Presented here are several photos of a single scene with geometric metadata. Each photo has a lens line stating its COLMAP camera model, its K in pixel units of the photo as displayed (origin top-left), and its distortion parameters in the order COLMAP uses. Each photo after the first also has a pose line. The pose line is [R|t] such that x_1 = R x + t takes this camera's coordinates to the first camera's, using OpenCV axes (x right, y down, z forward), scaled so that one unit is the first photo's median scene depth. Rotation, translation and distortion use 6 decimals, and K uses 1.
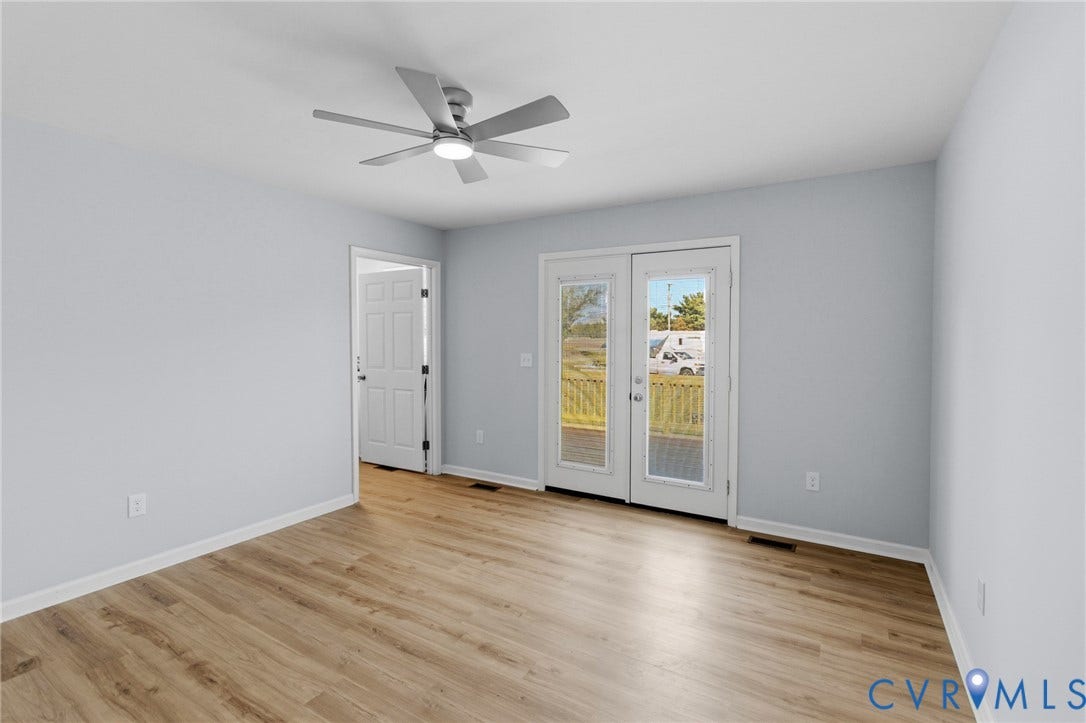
lens RADIAL K [[503.7, 0, 544.9], [0, 503.7, 344.2], [0, 0, 1]] dist [0.000760, 0.000499]
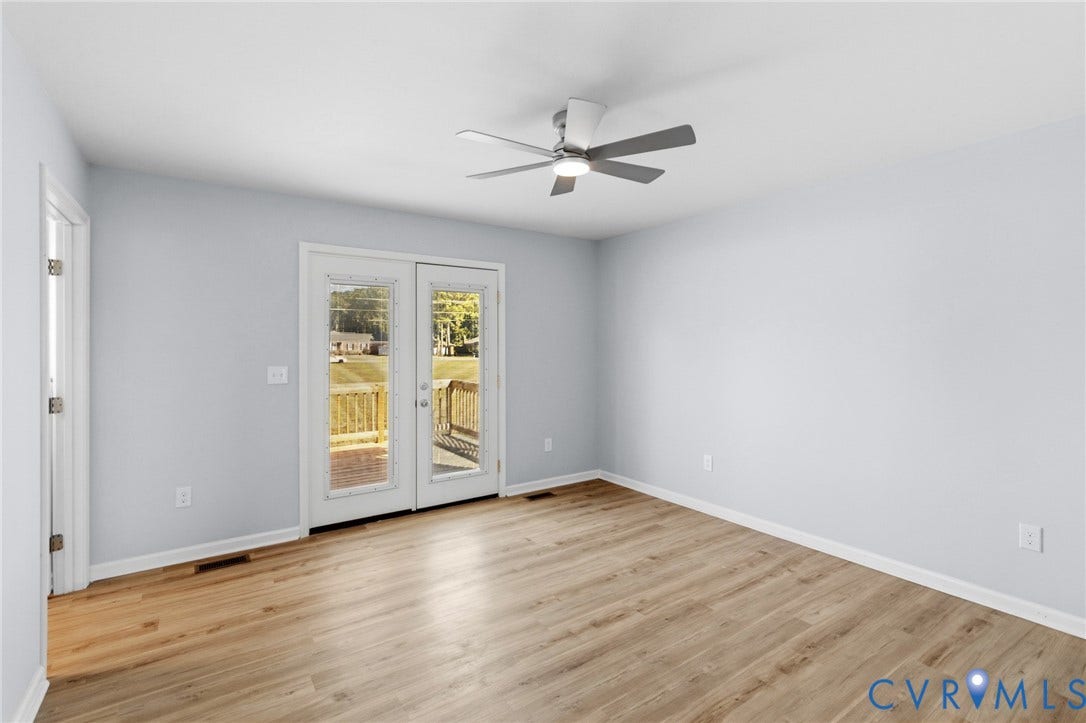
lens RADIAL K [[508.8, 0, 544.5], [0, 508.8, 341.6], [0, 0, 1]] dist [0.002685, 0.000543]
pose [[0.403669, 0.000892, 0.914905, -0.820095], [0.017178, 0.999816, -0.008554, -0.008303], [-0.914744, 0.019169, 0.403579, 0.440495]]
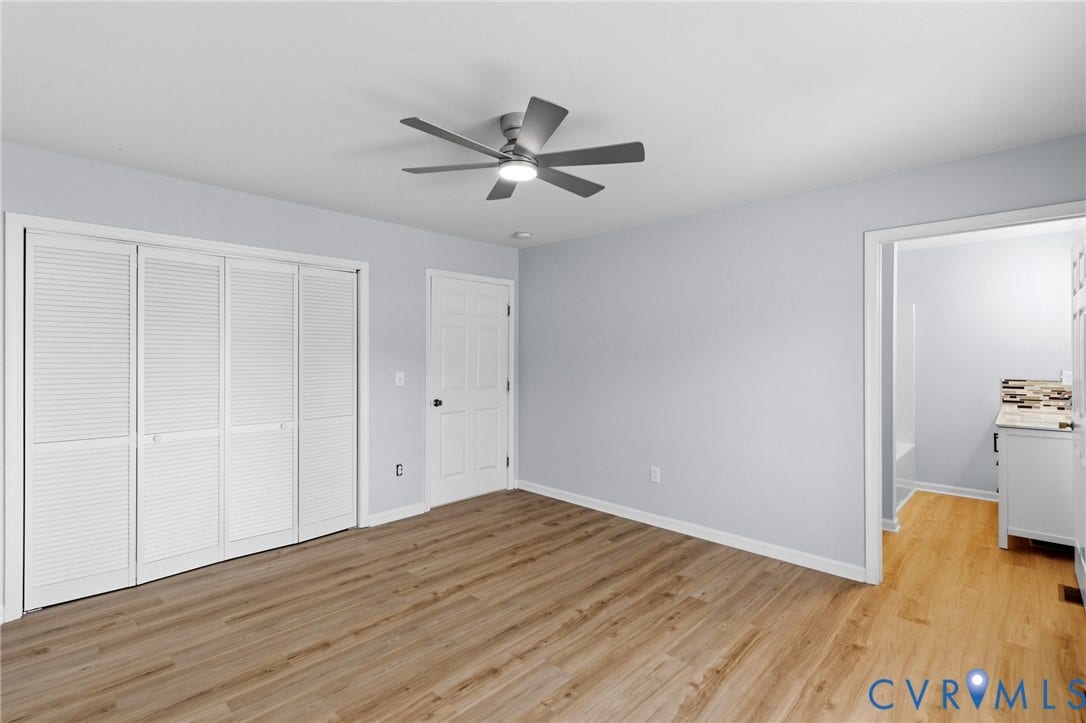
lens RADIAL K [[503.7, 0, 544.9], [0, 503.7, 344.2], [0, 0, 1]] dist [0.000760, 0.000499]
pose [[-0.218713, -0.019808, -0.975588, 0.566909], [-0.016655, 0.999724, -0.016564, -0.012450], [0.975647, 0.012626, -0.218982, 0.897630]]
